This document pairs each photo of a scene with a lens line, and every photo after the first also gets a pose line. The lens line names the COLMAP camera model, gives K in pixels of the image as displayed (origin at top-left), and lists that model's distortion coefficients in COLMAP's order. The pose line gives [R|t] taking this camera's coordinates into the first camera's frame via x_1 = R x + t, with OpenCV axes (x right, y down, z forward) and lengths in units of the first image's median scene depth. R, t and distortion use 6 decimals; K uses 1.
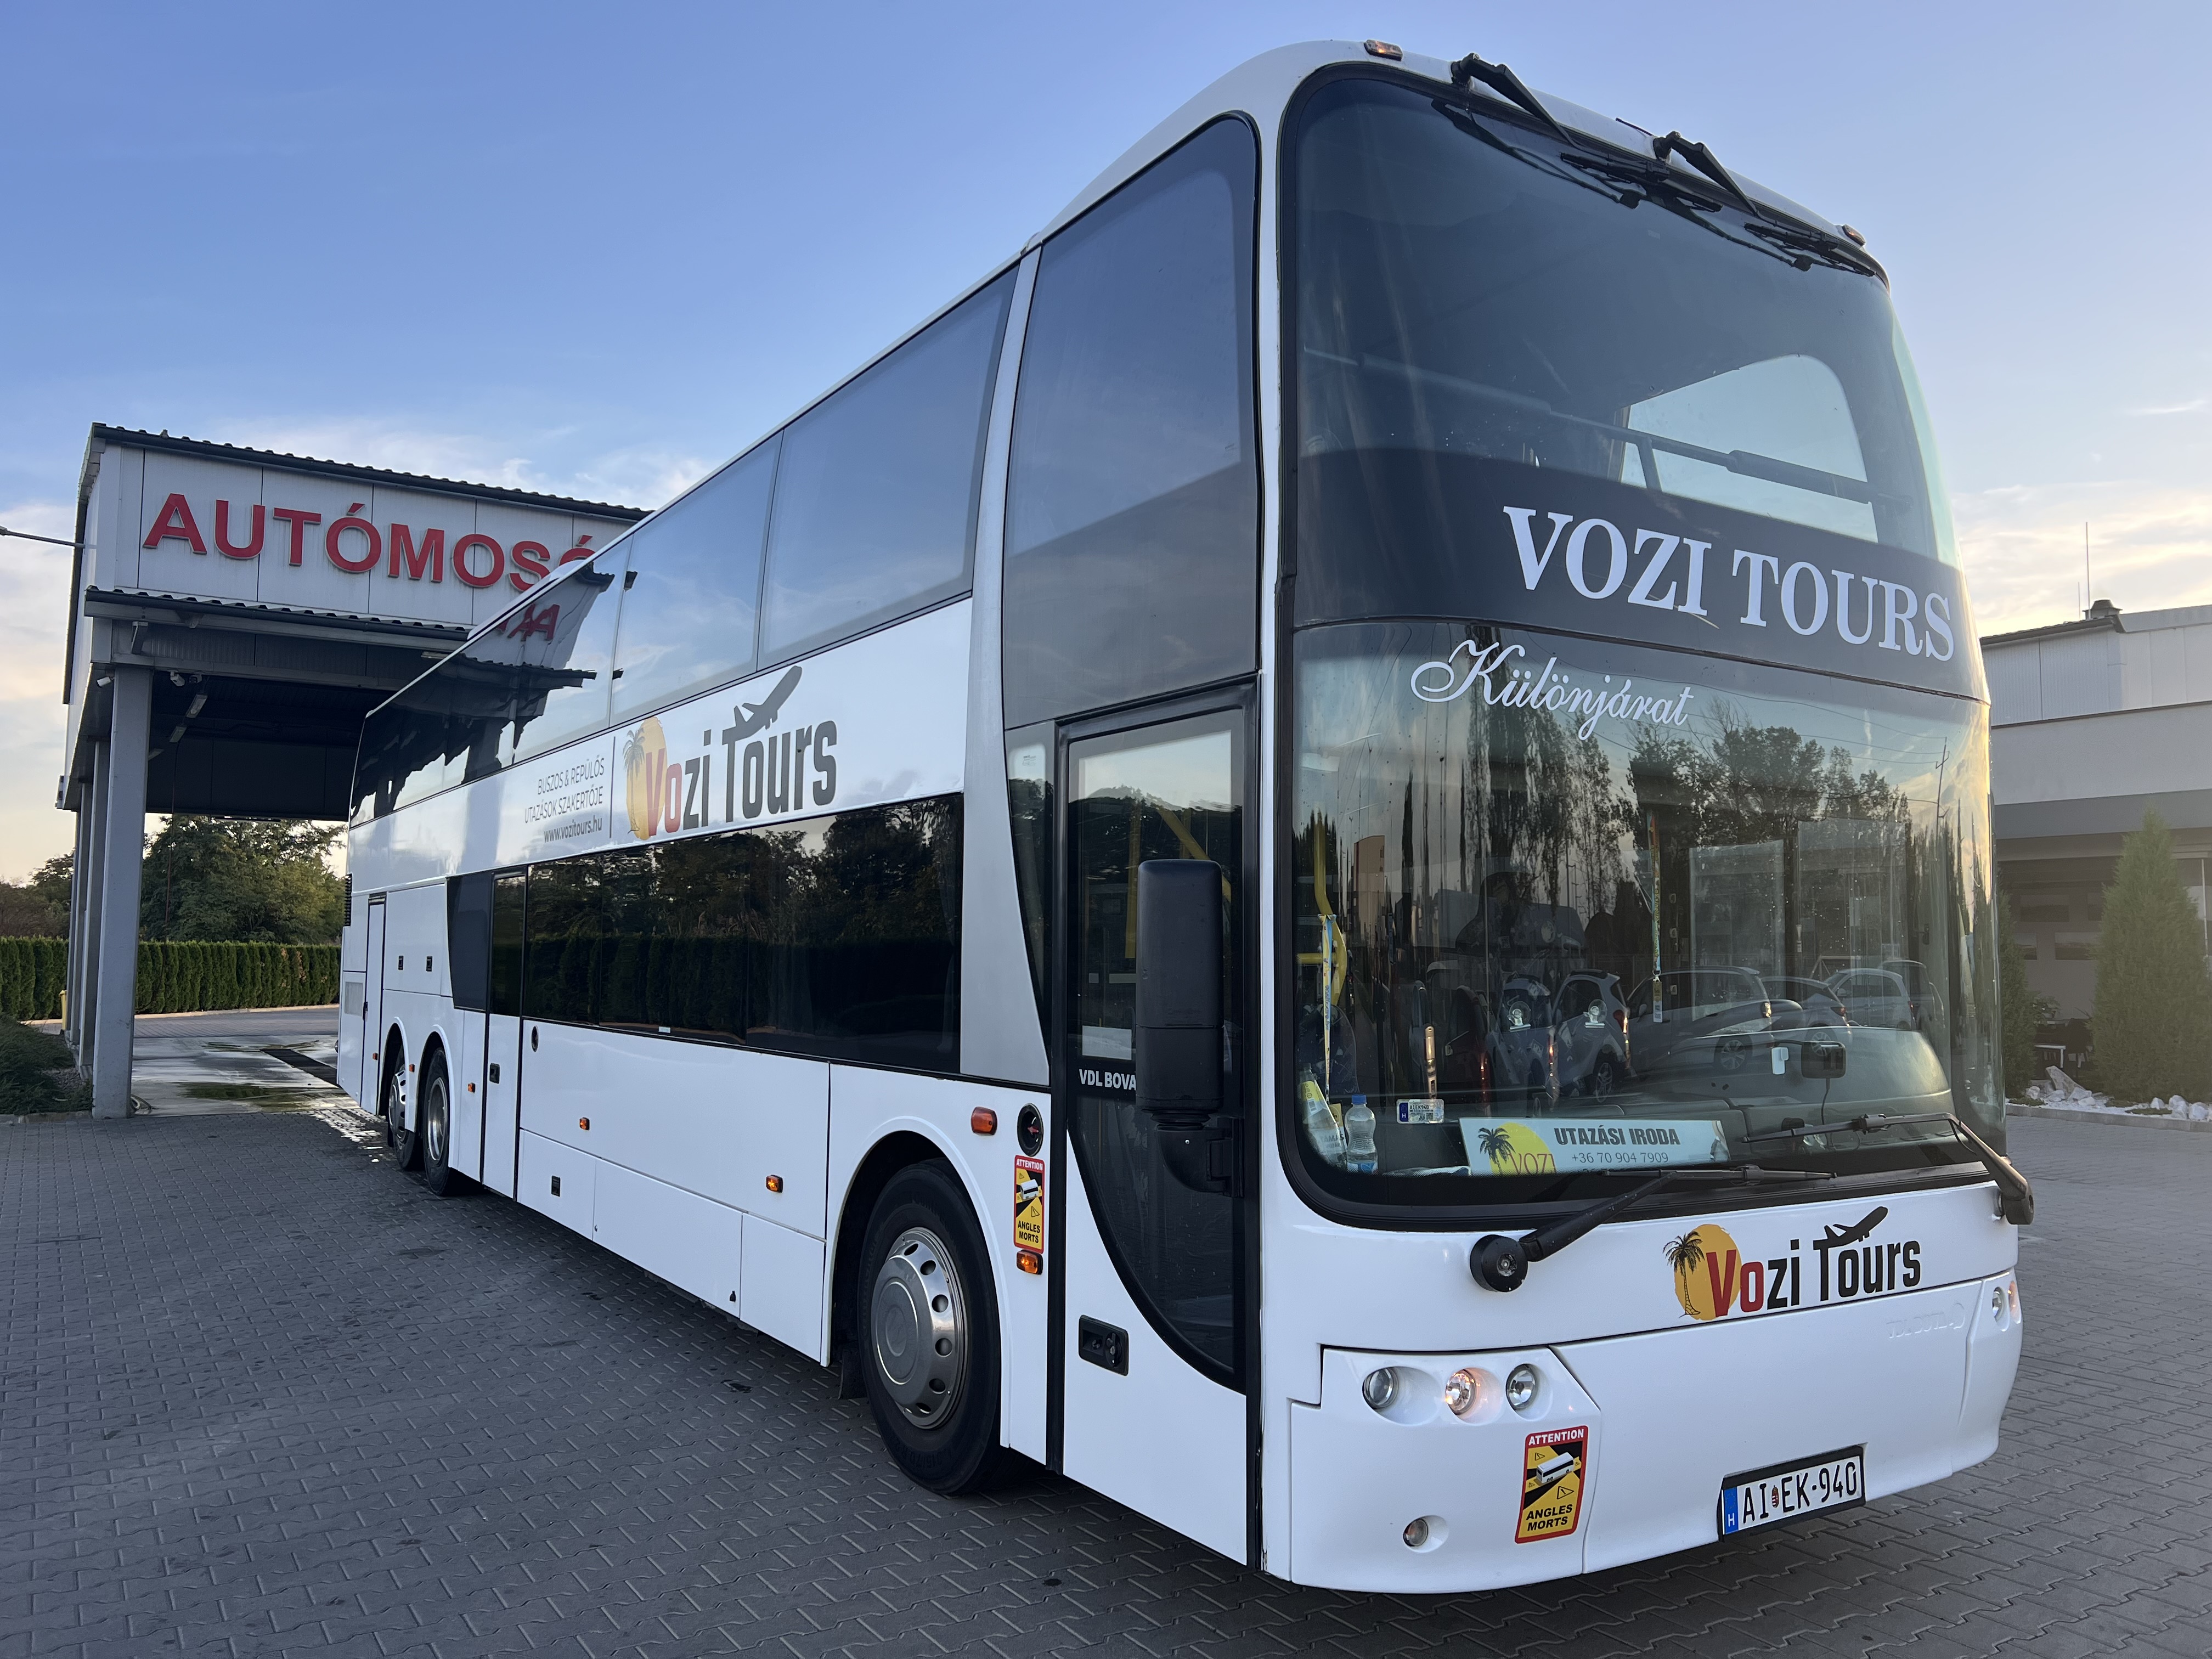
lens RADIAL K [[1661.9, 0, 1104.2], [0, 1661.9, 817.2], [0, 0, 1]] dist [0.025827, -0.044901]
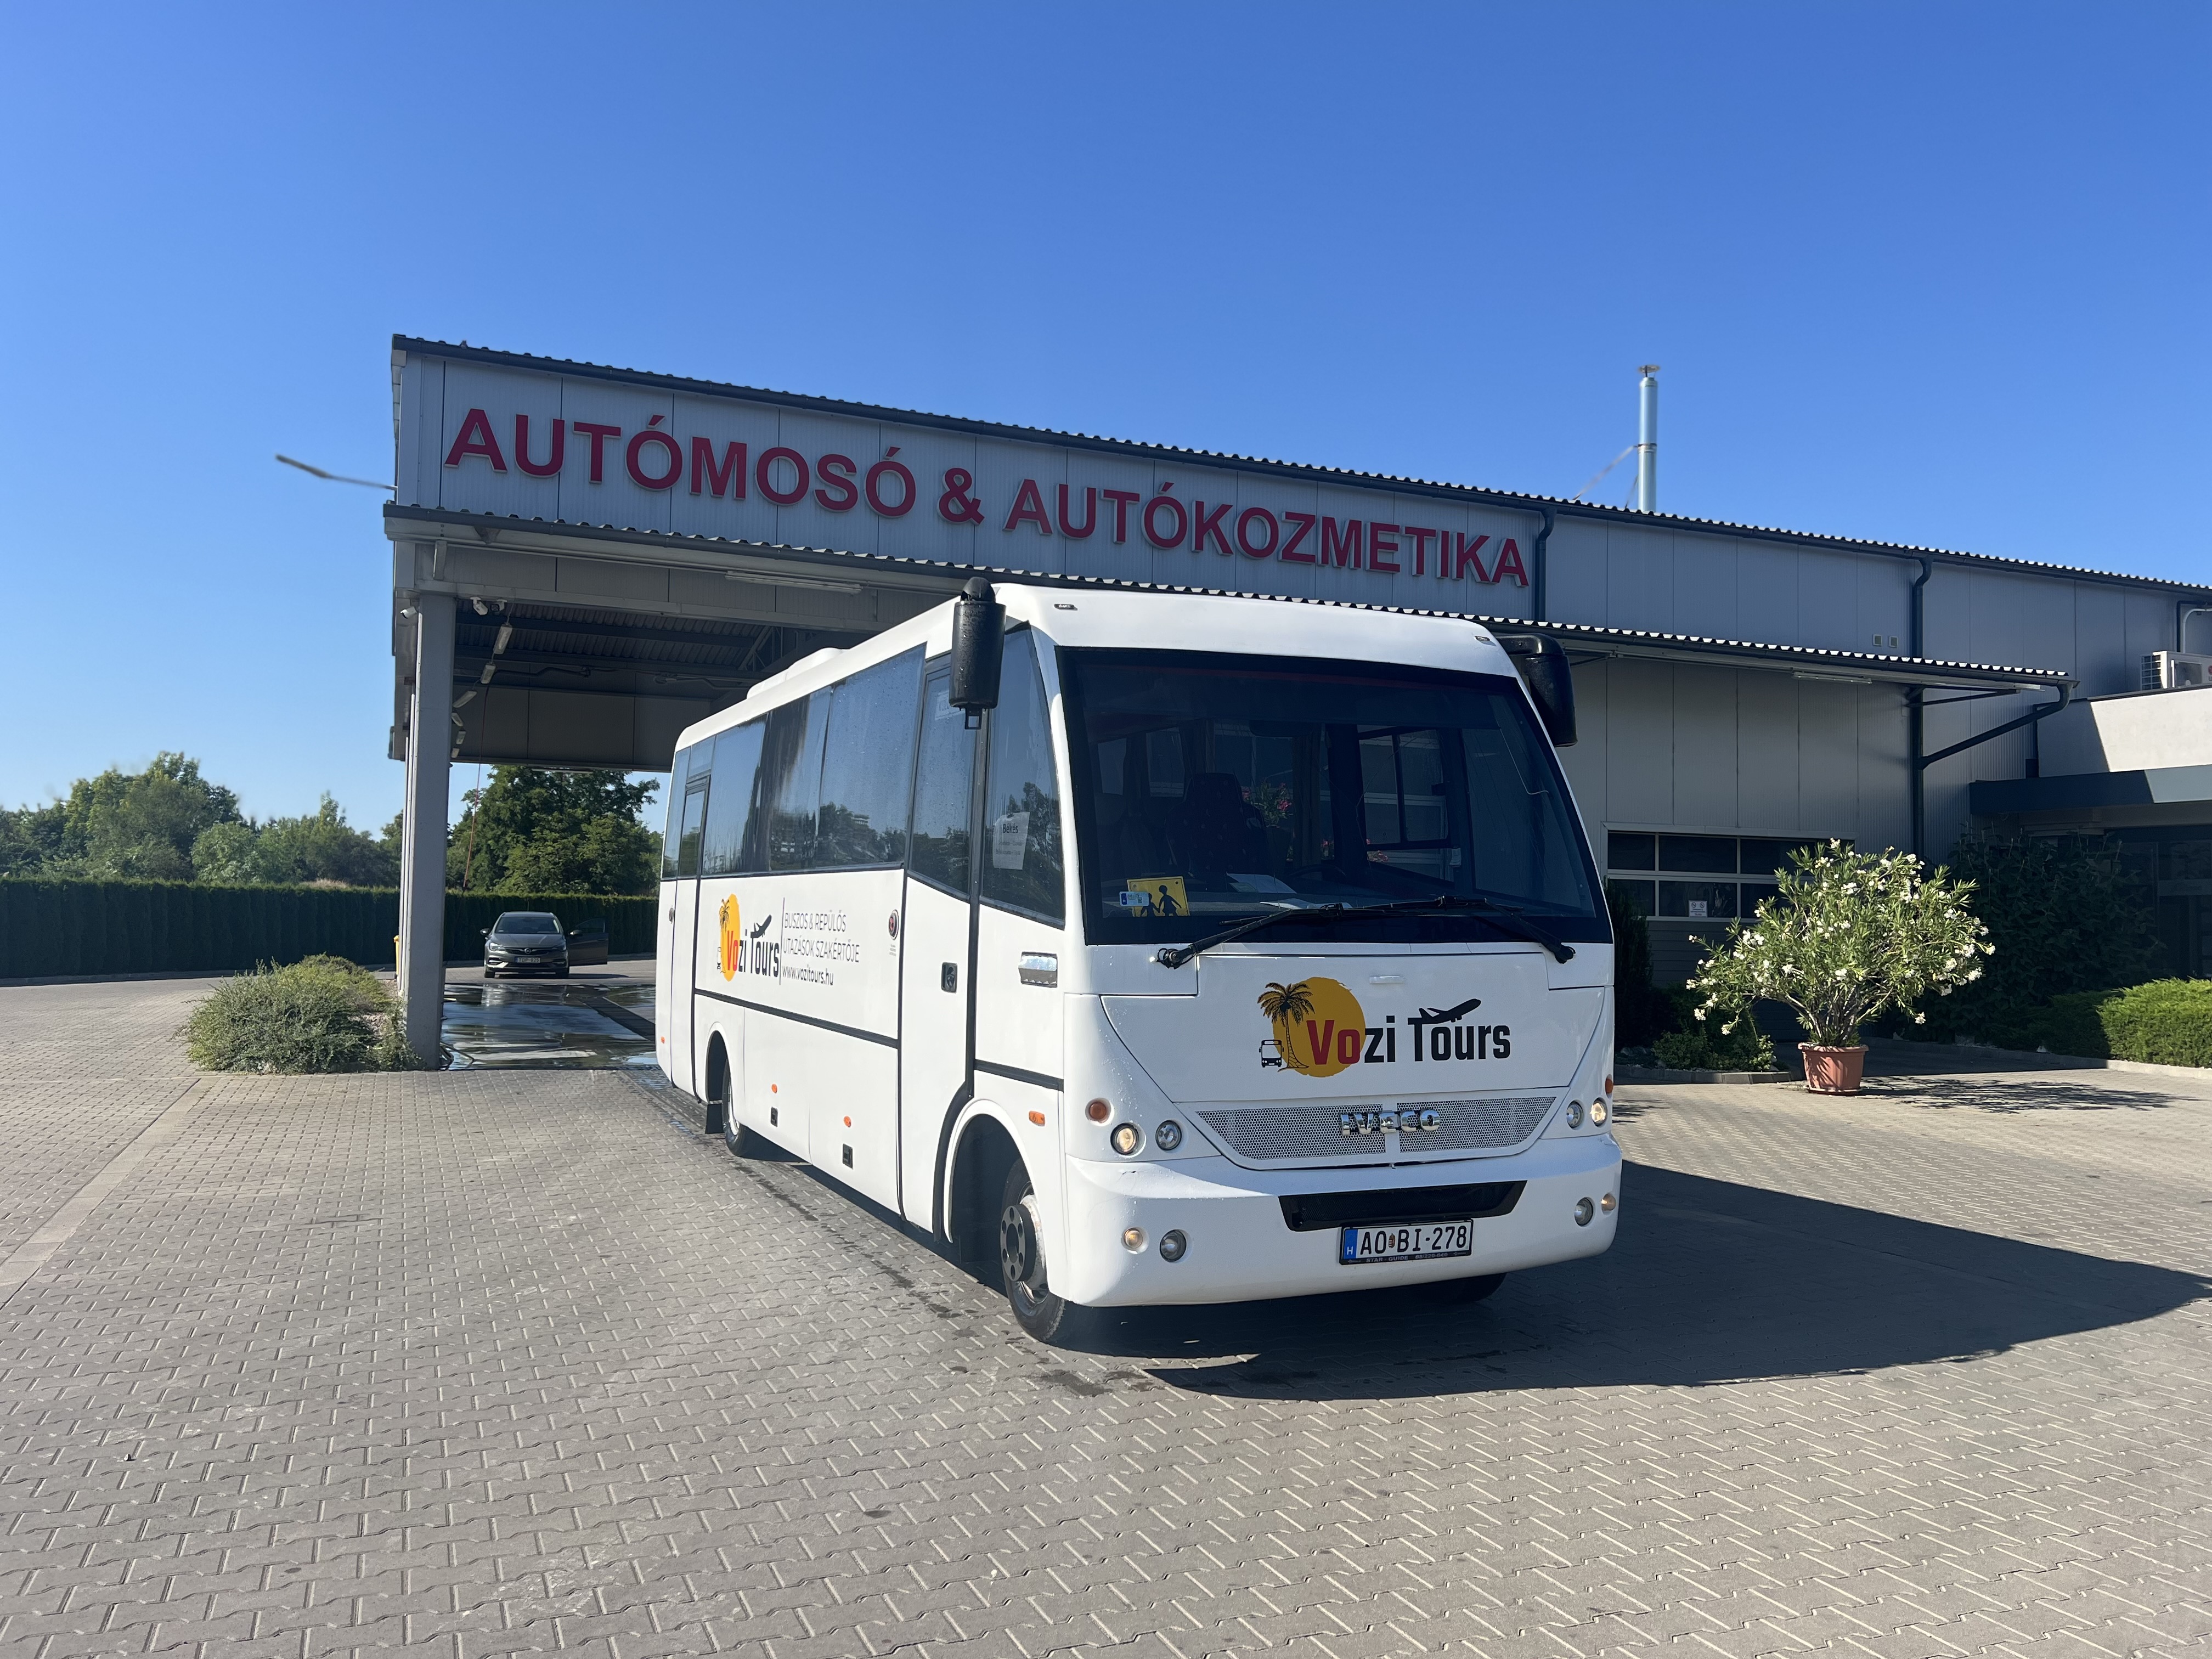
lens RADIAL K [[1661.9, 0, 1098.5], [0, 1661.9, 829.5], [0, 0, 1]] dist [0.025827, -0.044901]
pose [[0.985966, 0.003801, -0.166900, -0.050217], [0.001137, 0.999565, 0.029481, 0.016192], [0.166940, -0.029257, 0.985533, 0.119976]]
